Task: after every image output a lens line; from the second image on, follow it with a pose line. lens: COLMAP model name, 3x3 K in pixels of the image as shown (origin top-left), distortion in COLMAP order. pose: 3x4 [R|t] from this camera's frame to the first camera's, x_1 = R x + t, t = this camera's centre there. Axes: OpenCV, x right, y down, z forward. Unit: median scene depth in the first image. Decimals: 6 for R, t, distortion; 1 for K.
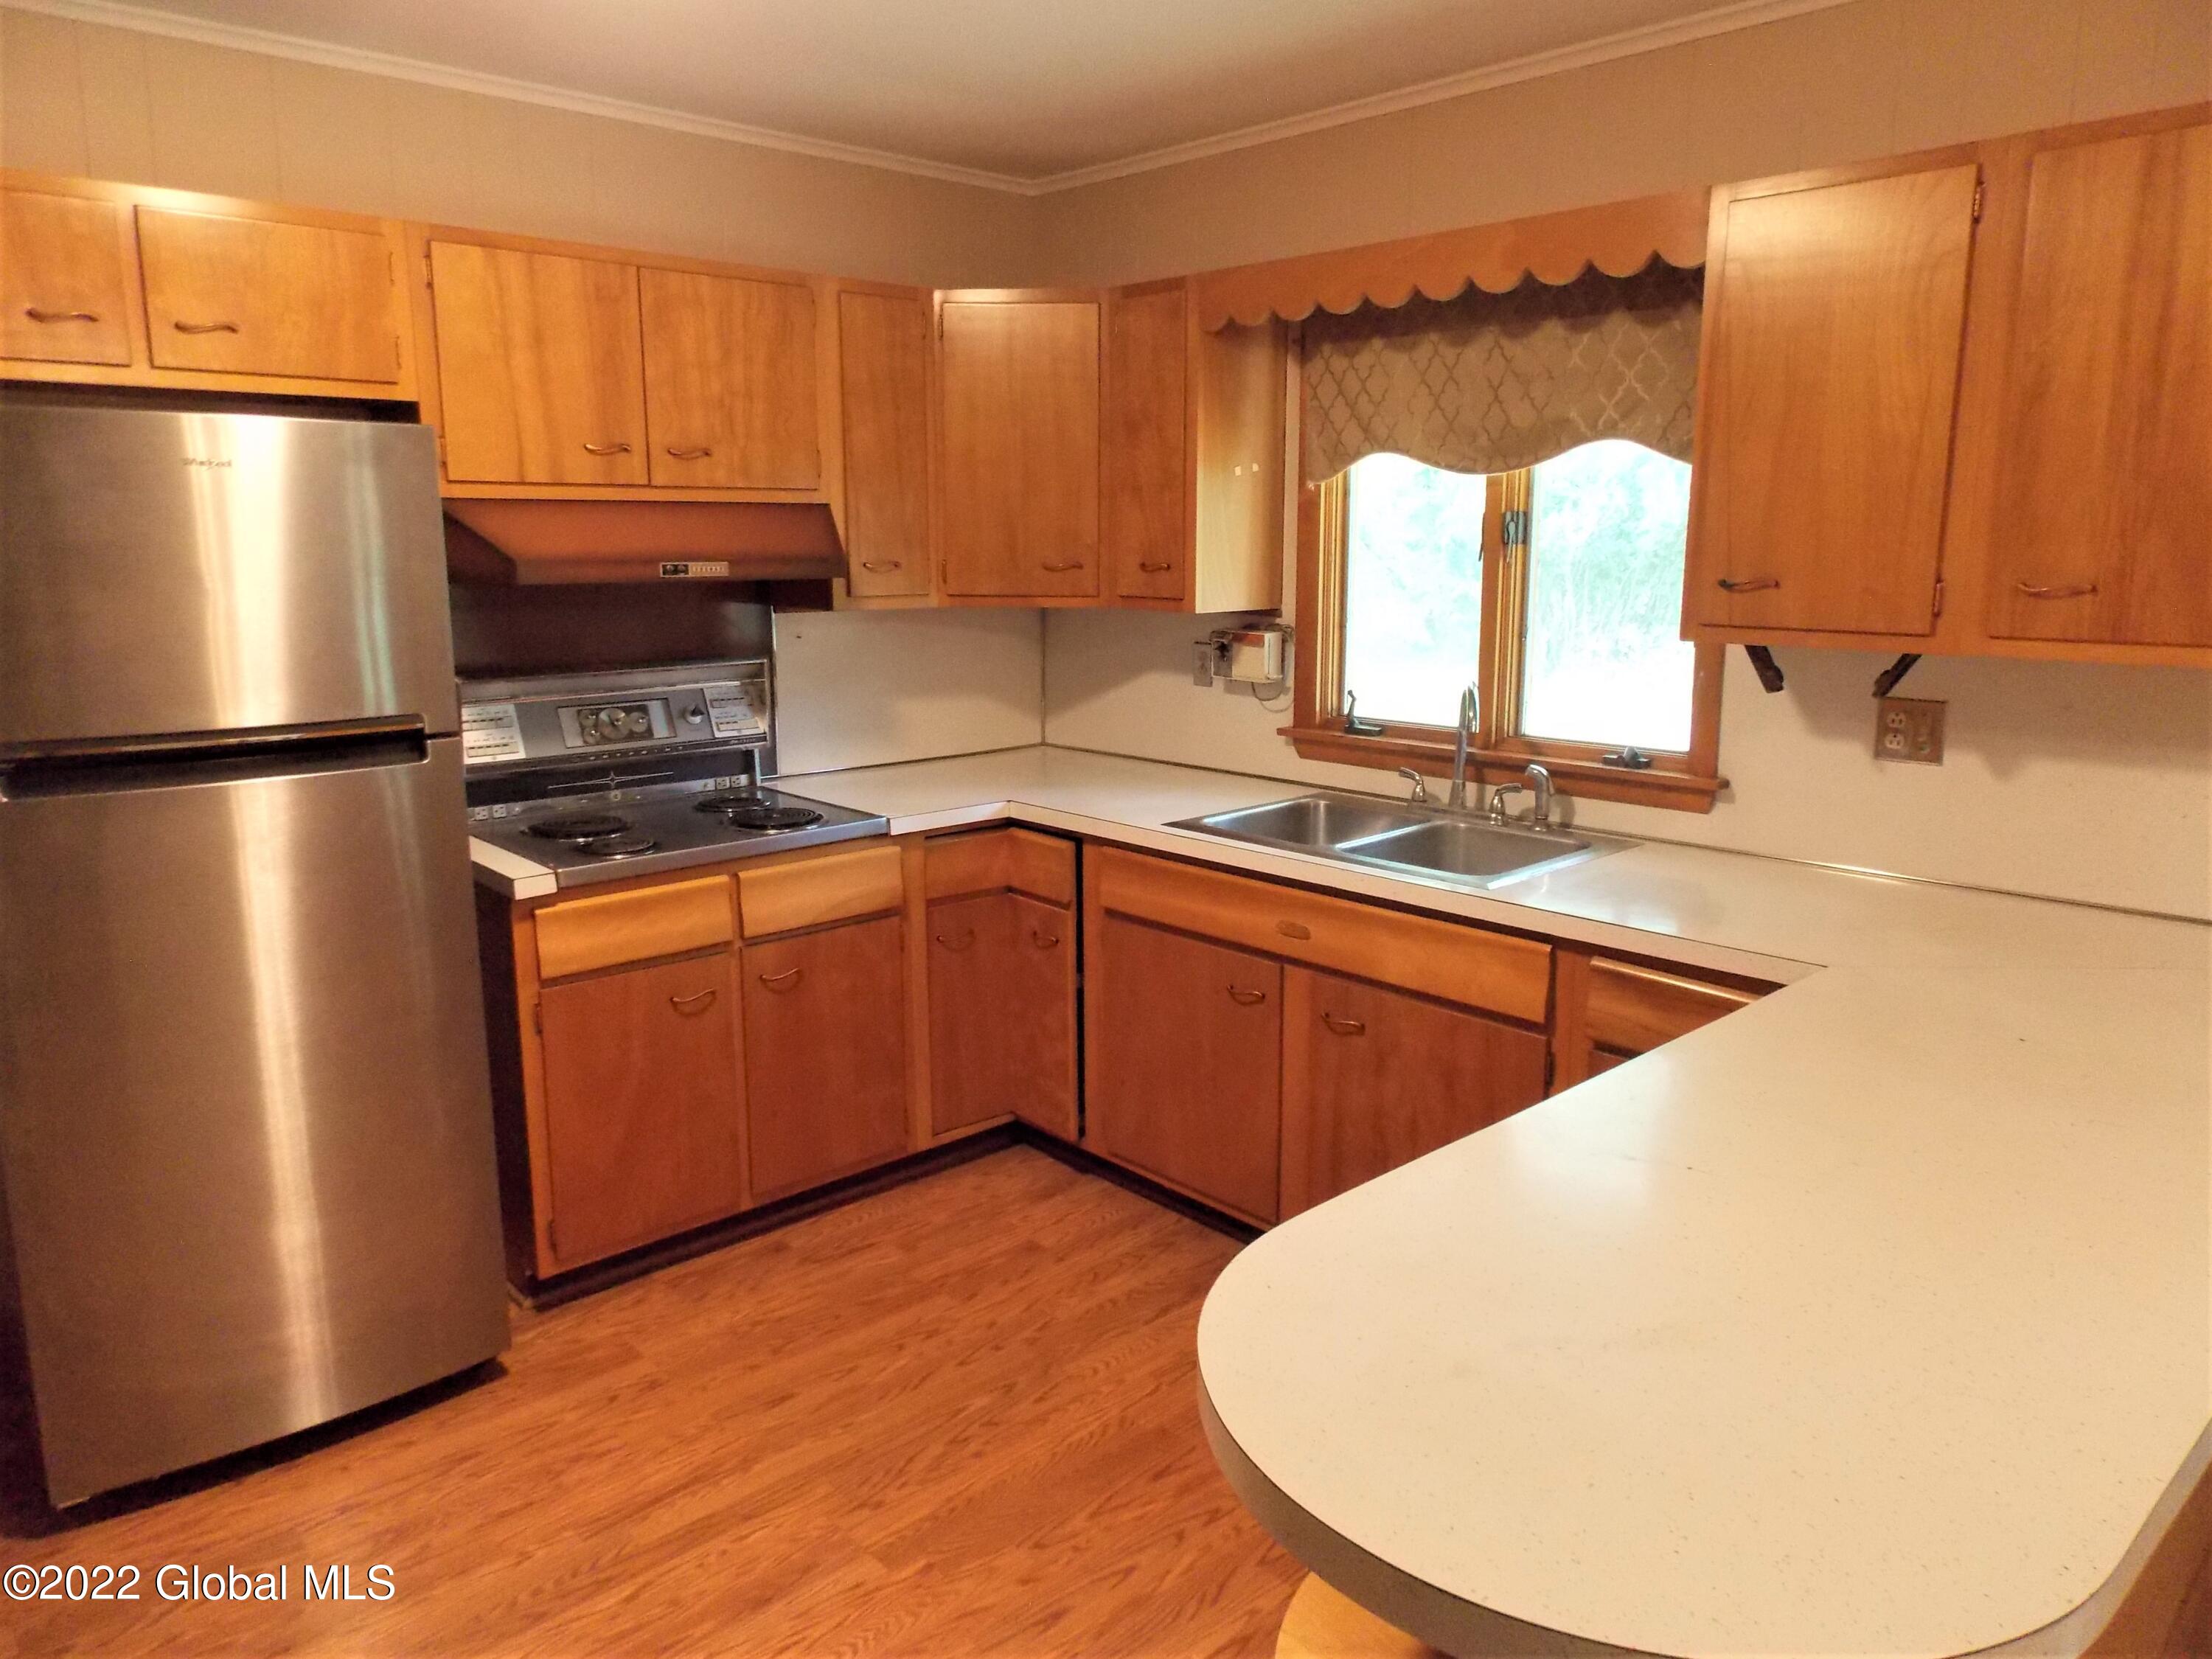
lens RADIAL K [[1502.6, 0, 1091.5], [0, 1502.6, 818.0], [0, 0, 1]] dist [0.000320, 0.000915]
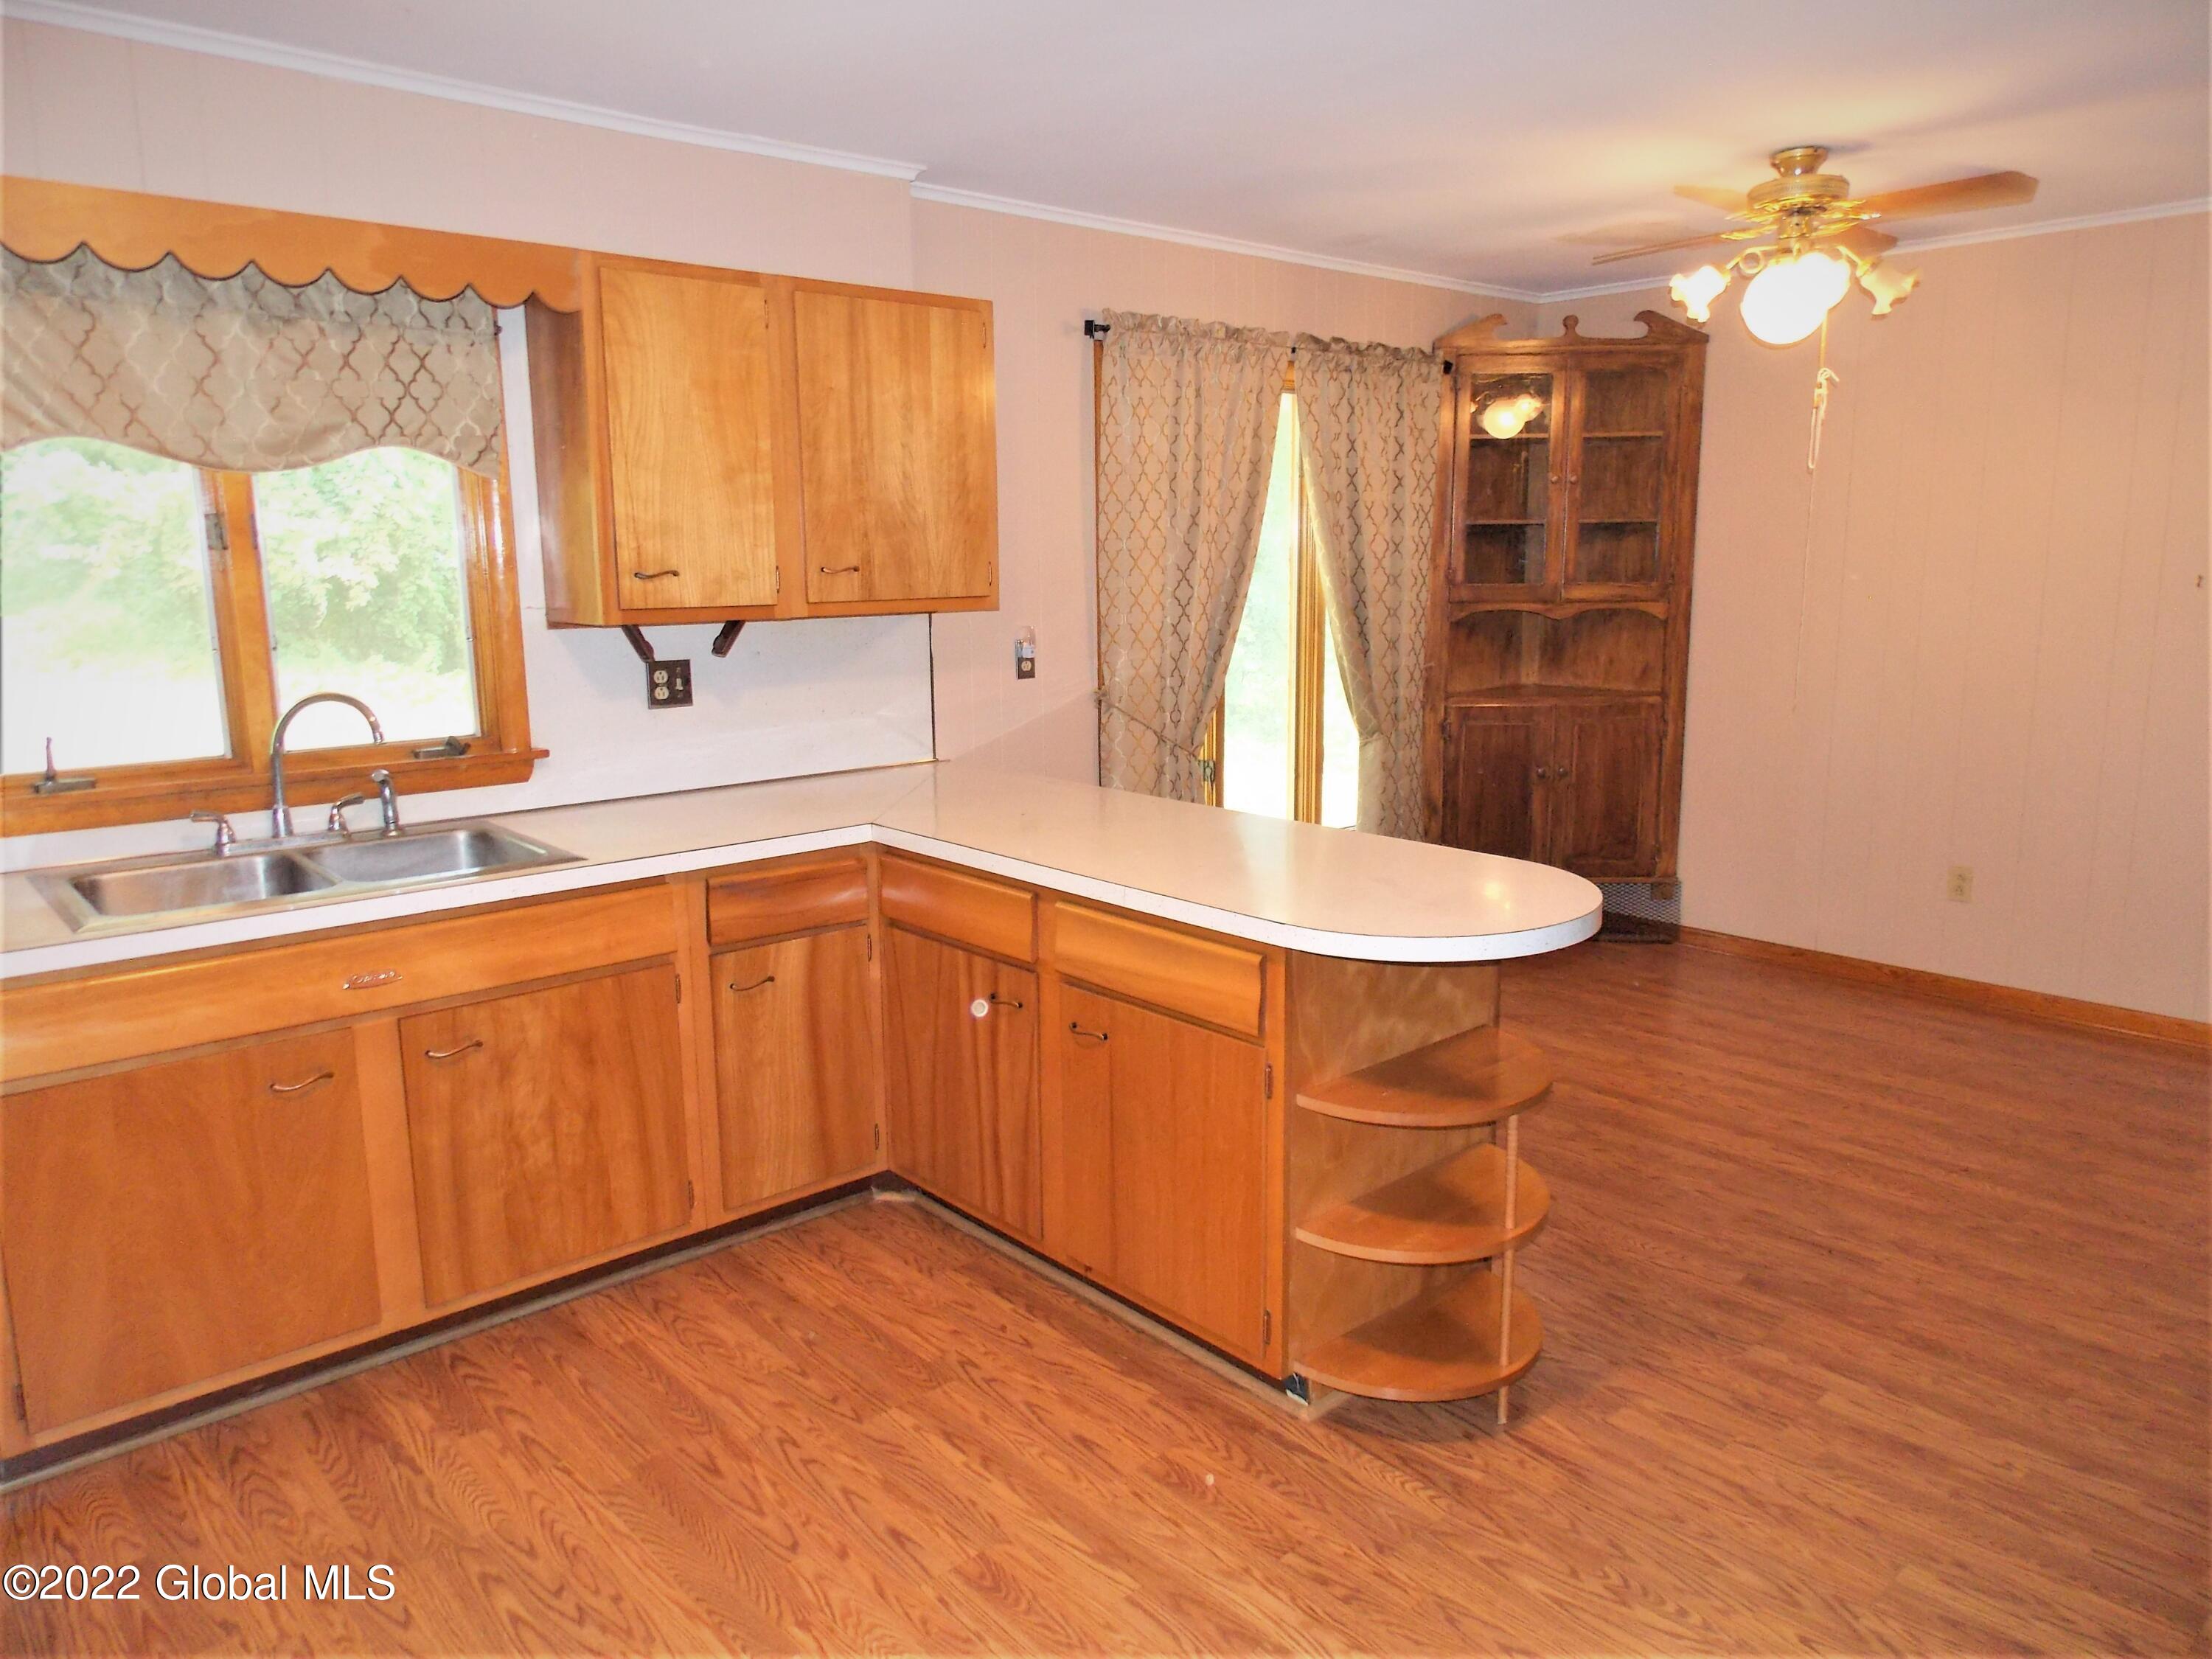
lens RADIAL K [[1502.6, 0, 1102.8], [0, 1502.6, 842.5], [0, 0, 1]] dist [0.000320, 0.000915]
pose [[0.004243, -0.186819, 0.982385, -0.630861], [0.197131, 0.963273, 0.182333, -0.070145], [-0.980368, 0.192885, 0.040915, 0.460091]]
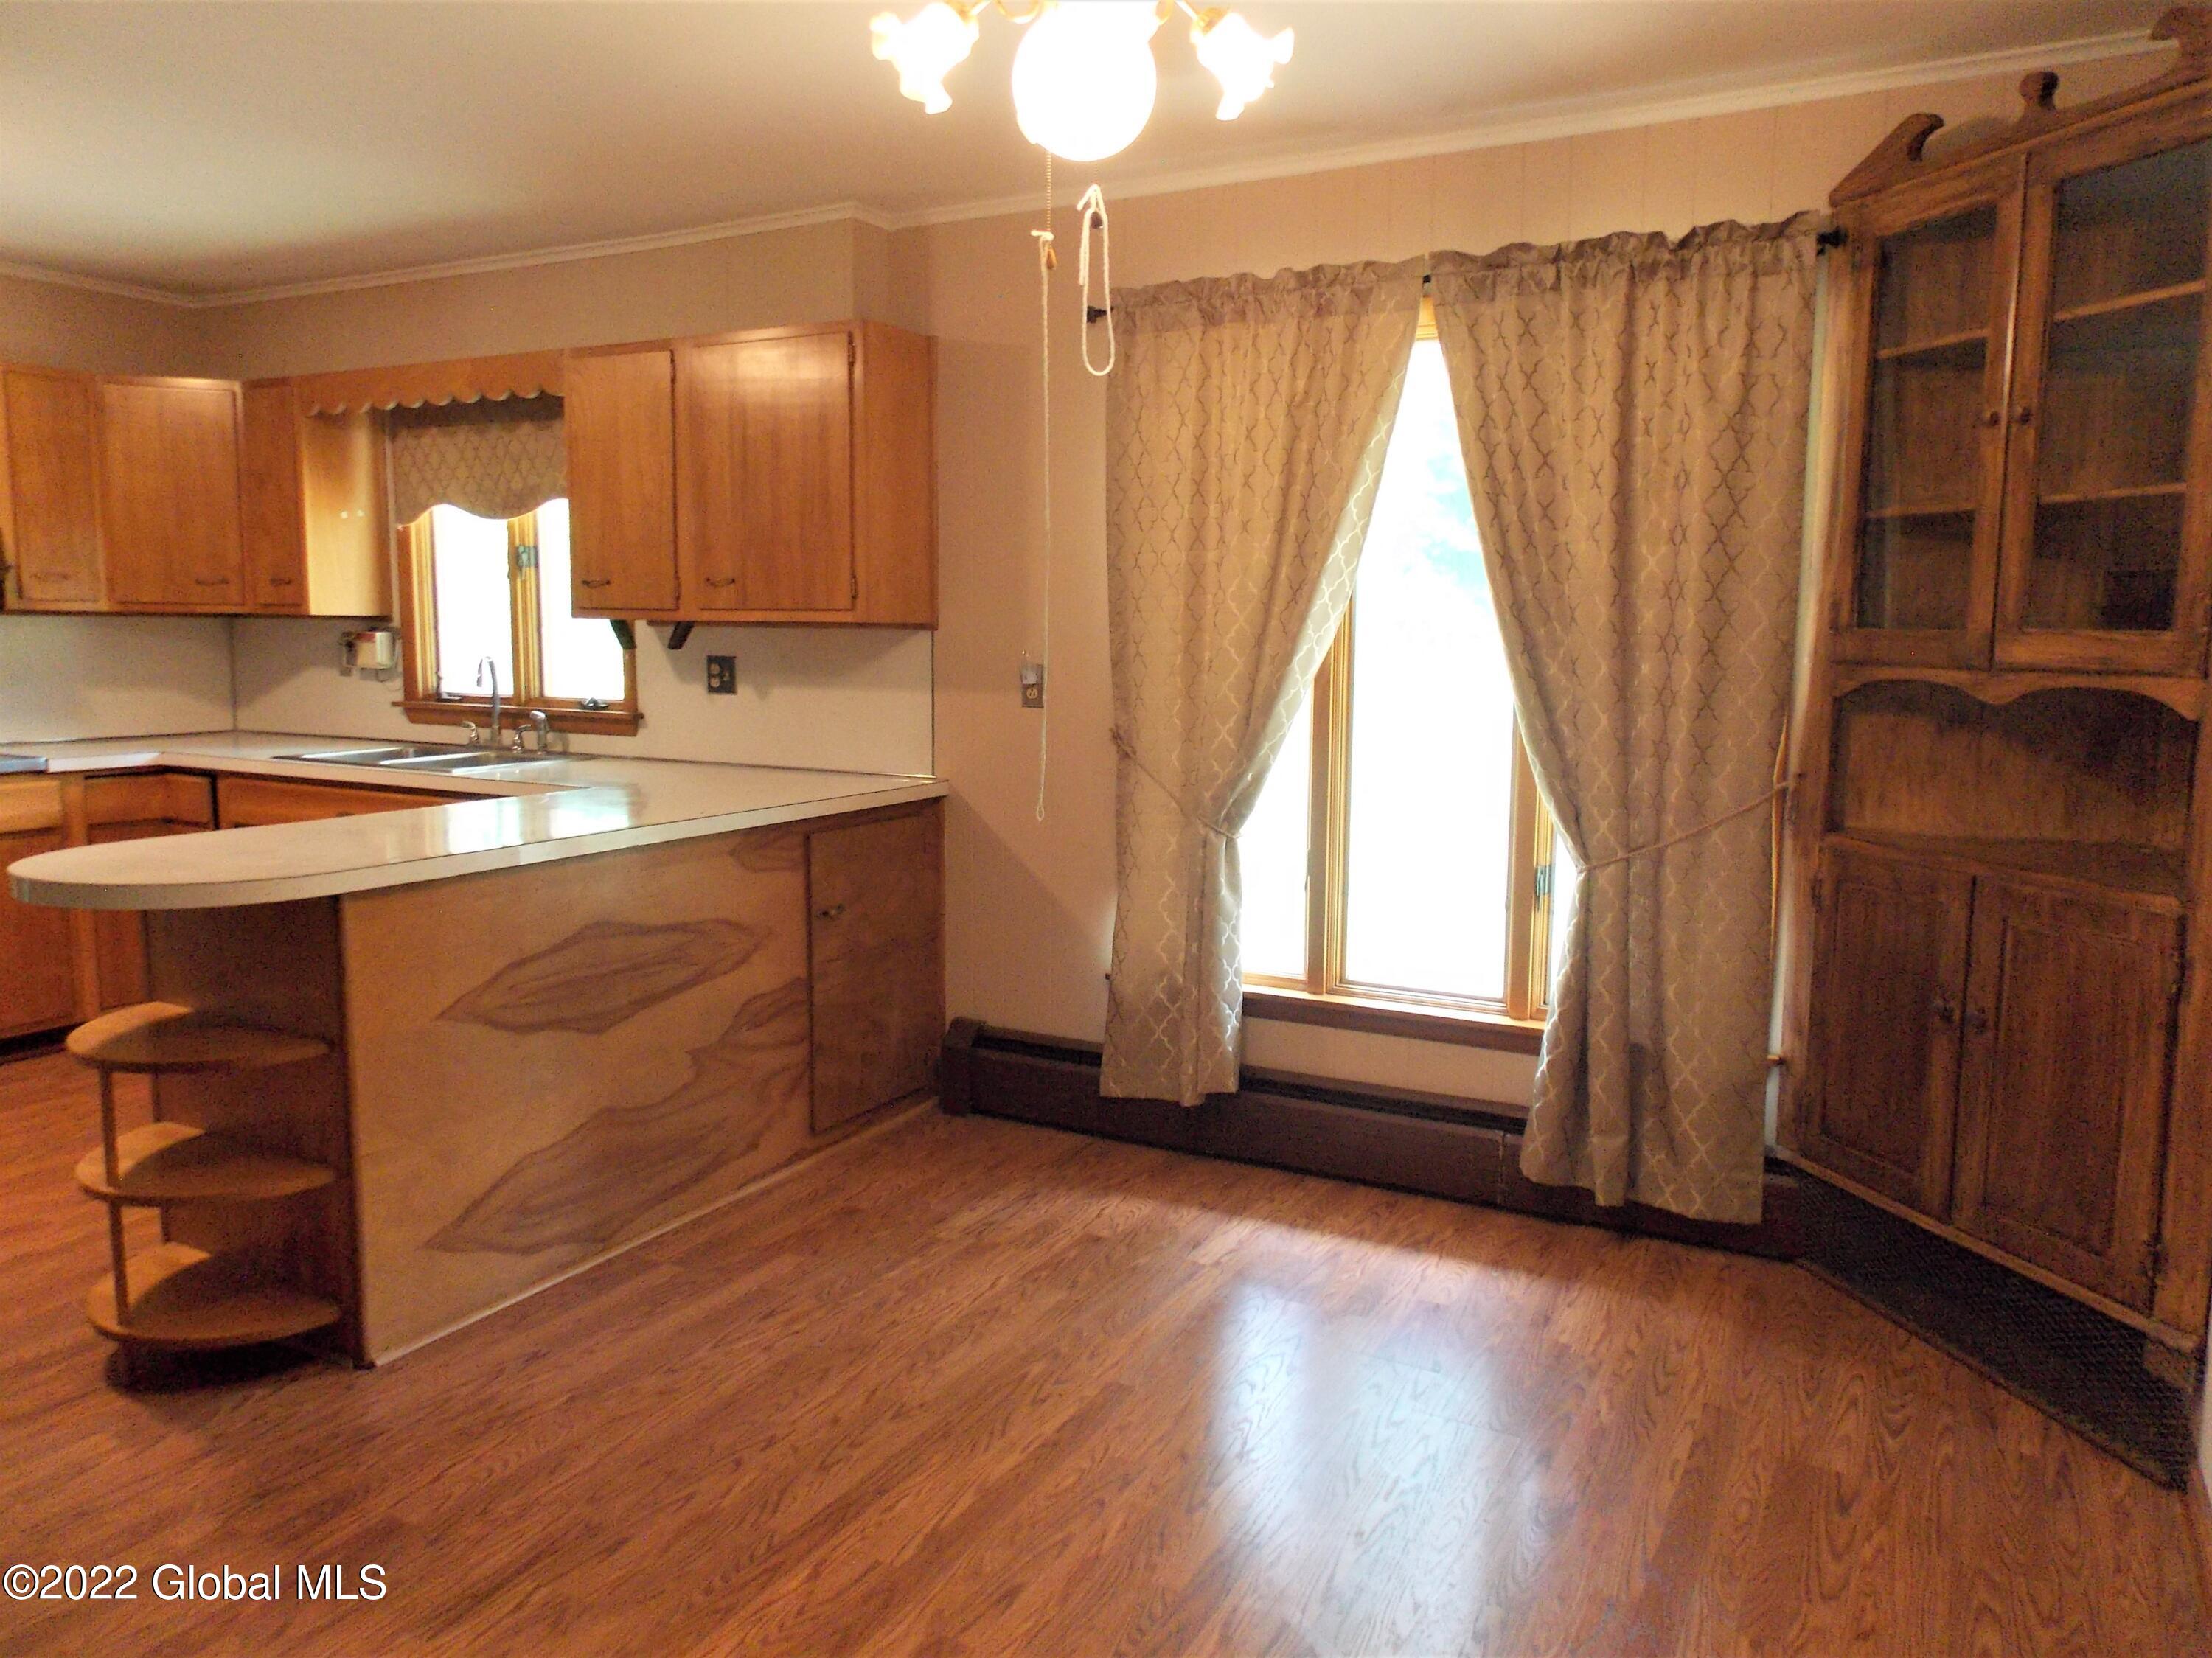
lens RADIAL K [[1572.8, 0, 1112.4], [0, 1572.8, 823.3], [0, 0, 1]] dist [-0.013519, -0.000111]
pose [[0.943613, -0.027037, 0.329943, 0.291832], [0.047203, 0.997464, -0.053260, 0.171221], [-0.327667, 0.065831, 0.942497, -0.605622]]
